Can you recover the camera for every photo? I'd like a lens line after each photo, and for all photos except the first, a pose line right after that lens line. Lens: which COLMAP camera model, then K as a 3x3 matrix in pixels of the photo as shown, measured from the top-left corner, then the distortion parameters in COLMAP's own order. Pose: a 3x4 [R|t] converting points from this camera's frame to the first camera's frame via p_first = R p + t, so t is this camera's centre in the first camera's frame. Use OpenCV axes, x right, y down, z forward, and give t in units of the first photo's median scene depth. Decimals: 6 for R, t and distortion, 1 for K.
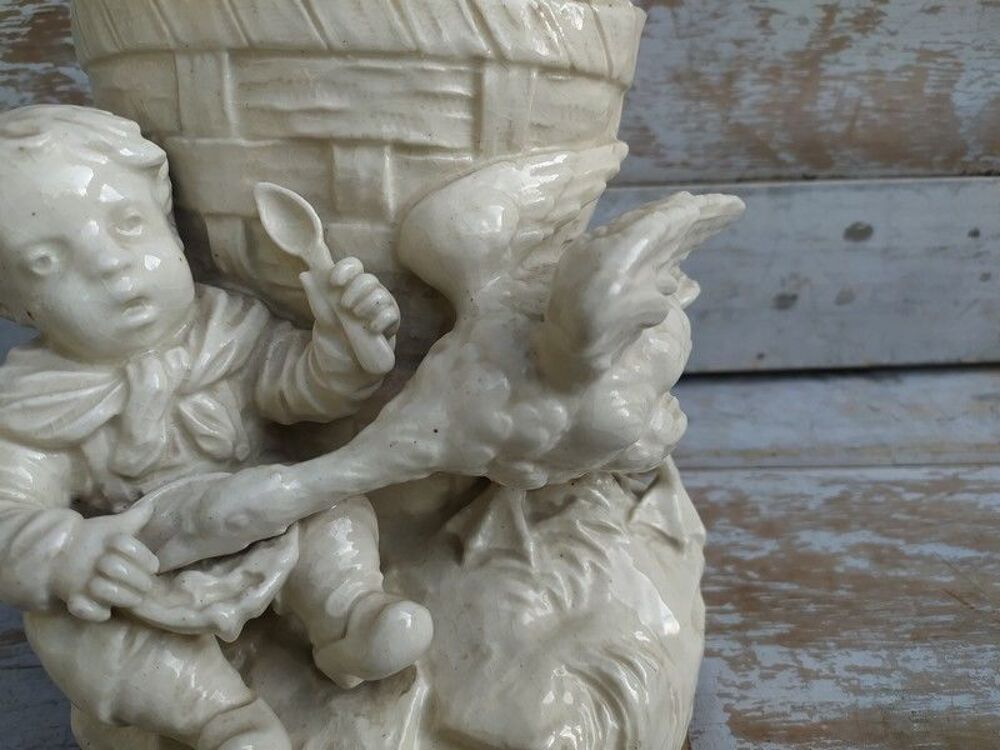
lens RADIAL K [[774.9, 0, 496.8], [0, 774.9, 383.8], [0, 0, 1]] dist [0.012023, -0.046198]
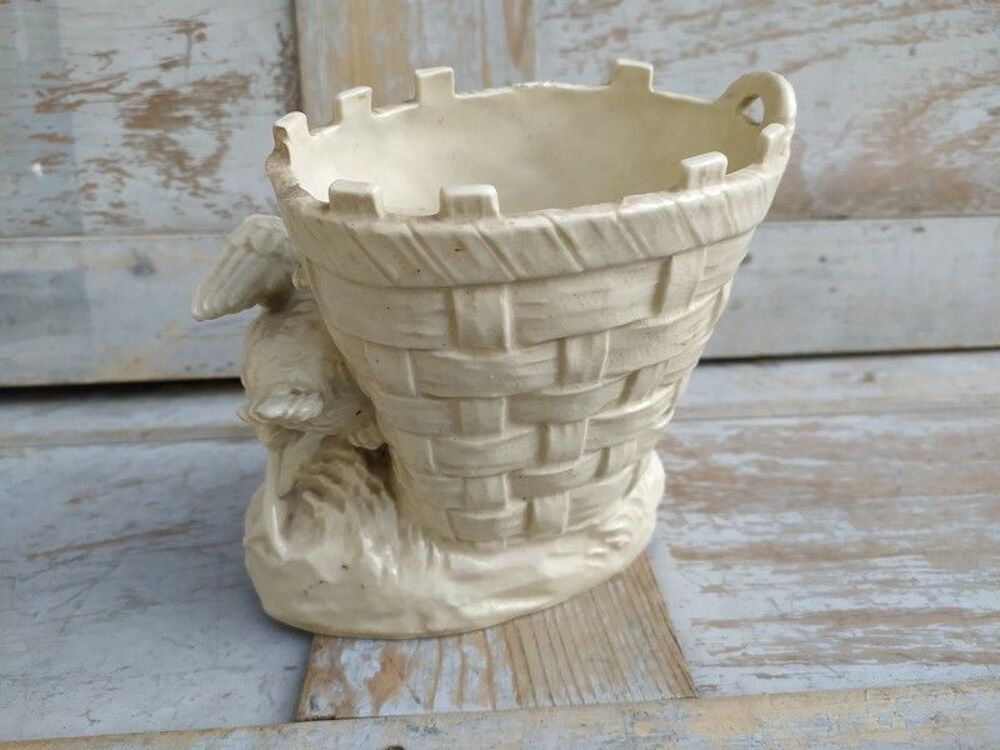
lens RADIAL K [[766.8, 0, 493.6], [0, 766.8, 380.6], [0, 0, 1]] dist [0.044647, -0.086745]
pose [[0.995580, -0.009749, 0.093405, -0.191850], [0.019122, 0.994806, -0.099980, 0.250188], [-0.091945, 0.101324, 0.990596, -0.523519]]
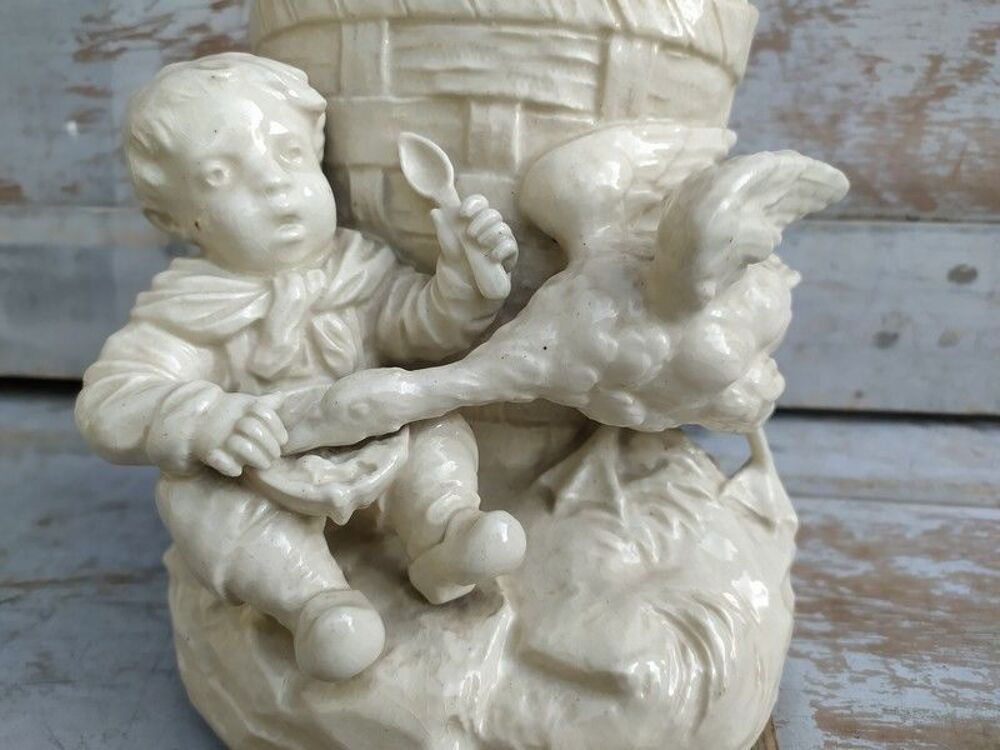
lens RADIAL K [[793.5, 0, 503.6], [0, 793.5, 383.1], [0, 0, 1]] dist [0.013354, -0.047346]
pose [[0.992875, 0.067620, -0.098120, -0.017181], [-0.079683, 0.988983, -0.124751, 0.183967], [0.088604, 0.131681, 0.987324, -0.065260]]
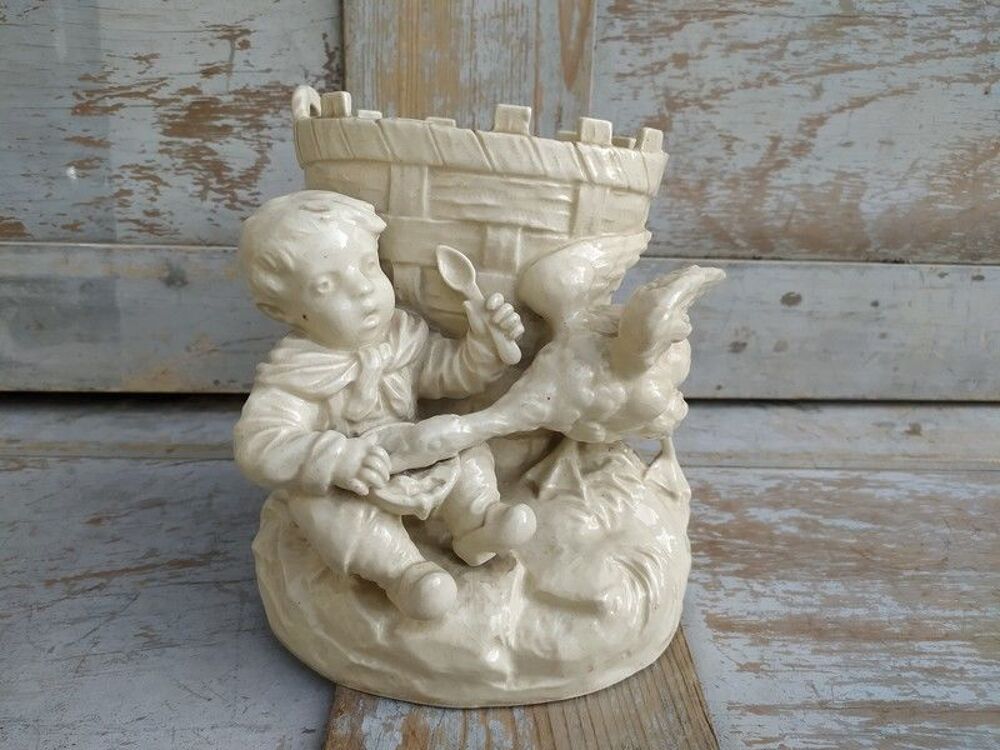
lens RADIAL K [[758.5, 0, 493.0], [0, 758.5, 384.3], [0, 0, 1]] dist [0.044180, -0.075682]
pose [[0.996523, 0.043877, 0.070830, -0.230298], [-0.038853, 0.996733, -0.070814, 0.110053], [-0.073706, 0.067816, 0.994972, -0.453185]]
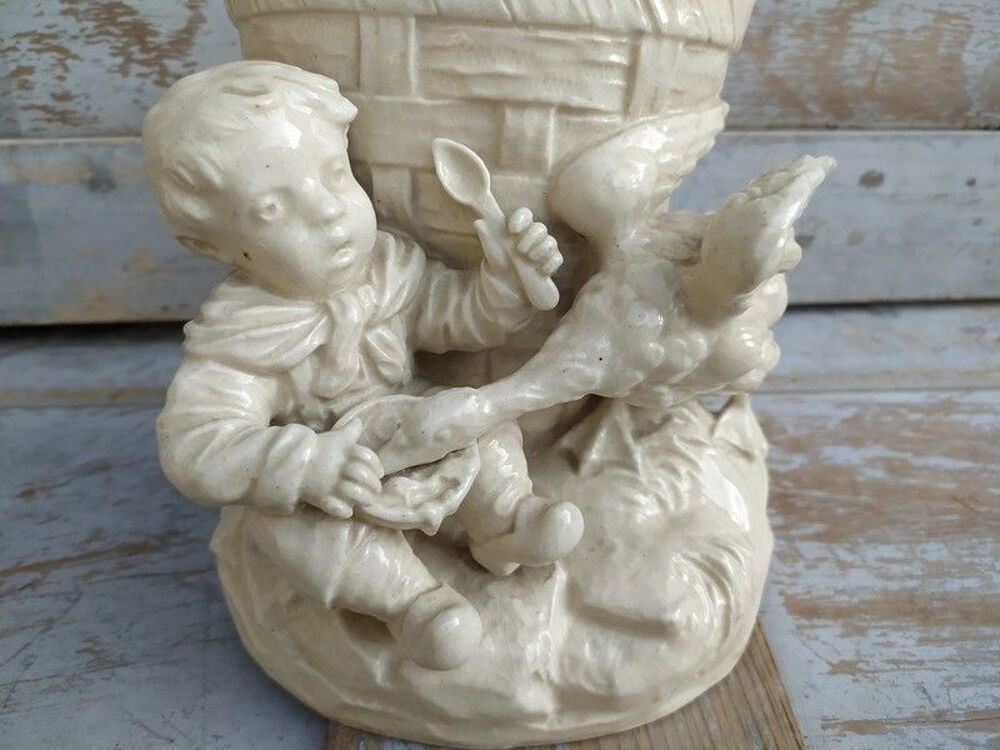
lens RADIAL K [[774.2, 0, 492.1], [0, 774.2, 380.2], [0, 0, 1]] dist [0.011242, -0.040278]
pose [[0.997000, -0.000763, 0.077402, -0.244580], [-0.006041, 0.996134, 0.087637, -0.006833], [-0.077169, -0.087842, 0.993141, -0.118708]]
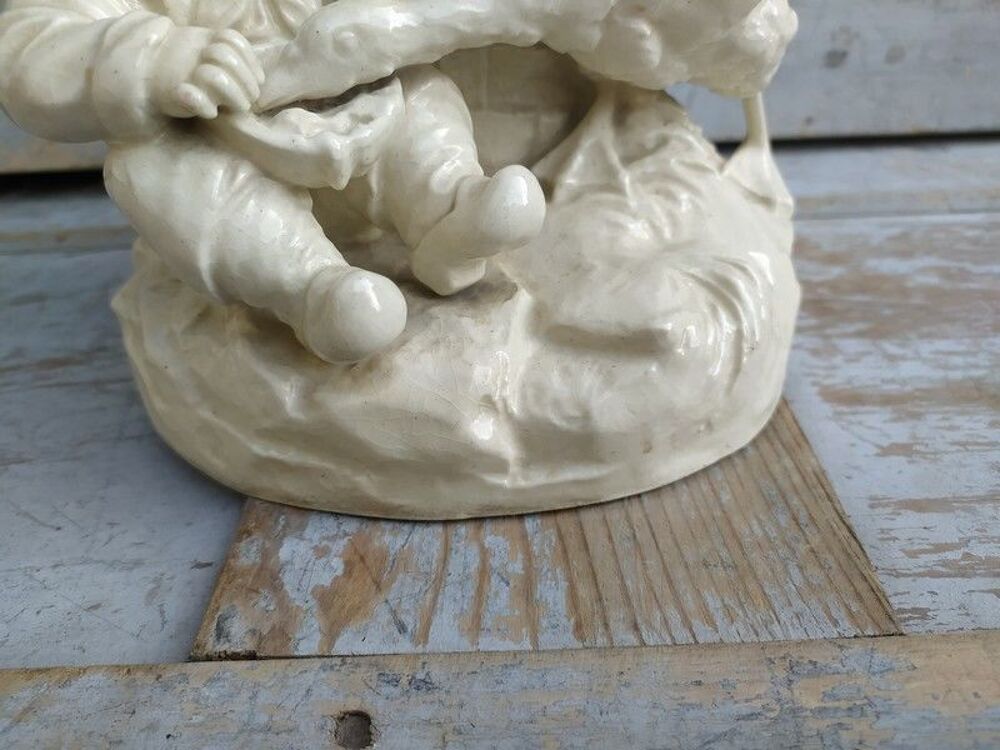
lens RADIAL K [[779.5, 0, 497.7], [0, 779.5, 379.7], [0, 0, 1]] dist [0.026825, -0.081268]
pose [[0.999346, -0.019055, 0.030728, -0.134046], [0.017163, 0.998007, 0.060729, 0.361196], [-0.031824, -0.060162, 0.997681, 0.041084]]
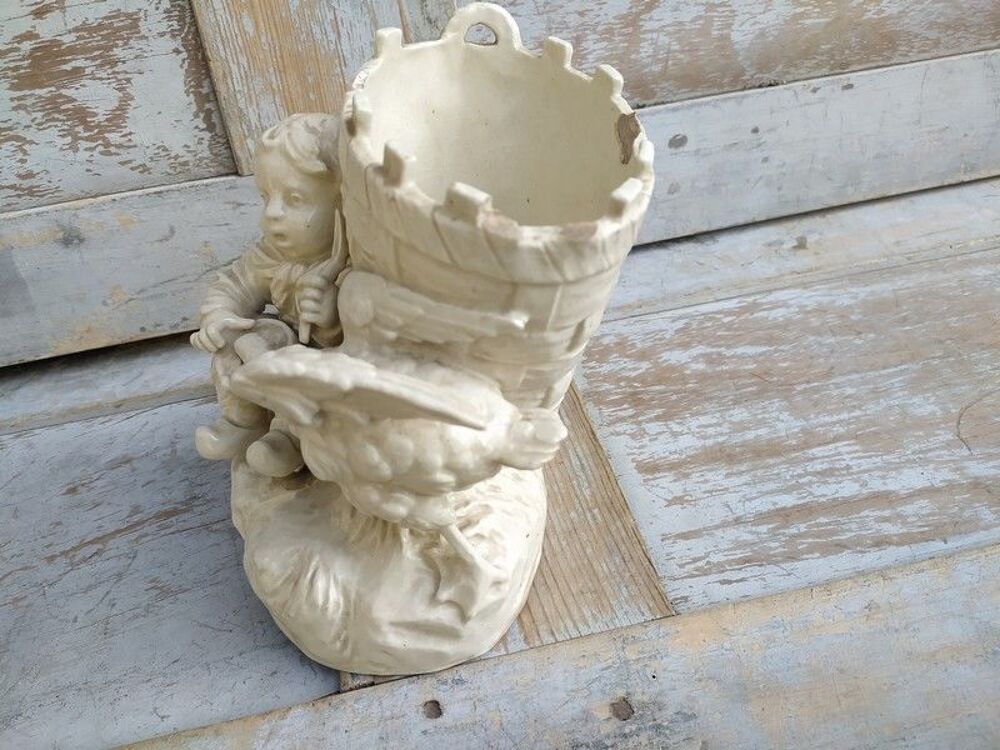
lens RADIAL K [[755.8, 0, 491.4], [0, 755.8, 380.3], [0, 0, 1]] dist [0.061117, -0.080947]
pose [[0.973996, -0.174963, 0.143943, -0.225274], [0.150448, 0.974498, 0.166493, -0.081630], [-0.169402, -0.140508, 0.975480, -0.572349]]
